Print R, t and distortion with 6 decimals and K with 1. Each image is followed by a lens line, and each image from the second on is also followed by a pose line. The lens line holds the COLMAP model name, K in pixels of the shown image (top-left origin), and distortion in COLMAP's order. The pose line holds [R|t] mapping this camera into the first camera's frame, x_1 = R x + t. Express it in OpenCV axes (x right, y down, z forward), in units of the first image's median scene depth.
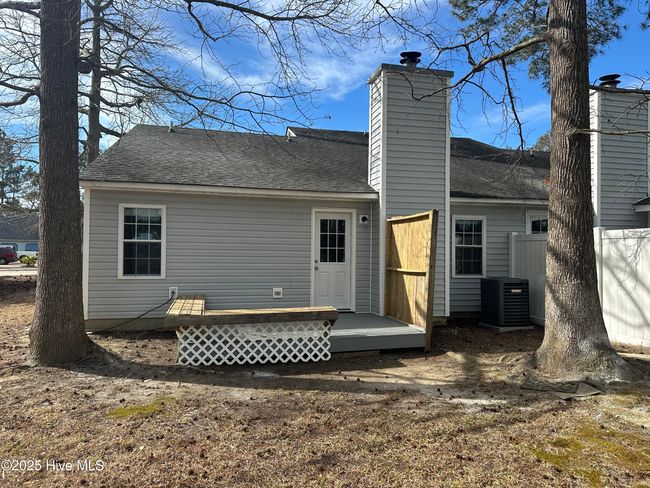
lens RADIAL K [[455.7, 0, 324.3], [0, 455.7, 243.5], [0, 0, 1]] dist [0.000347, 0.000003]
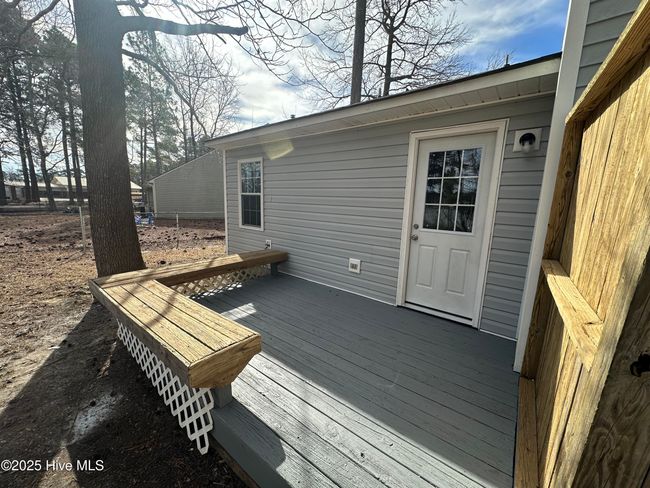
lens RADIAL K [[259.9, 0, 322.9], [0, 259.9, 245.4], [0, 0, 1]] dist [-0.000914, 0.000509]
pose [[0.599245, 0.143400, -0.787617, 0.185655], [-0.009525, 0.985034, 0.172097, 0.005644], [0.800509, -0.095627, 0.591643, 0.704216]]
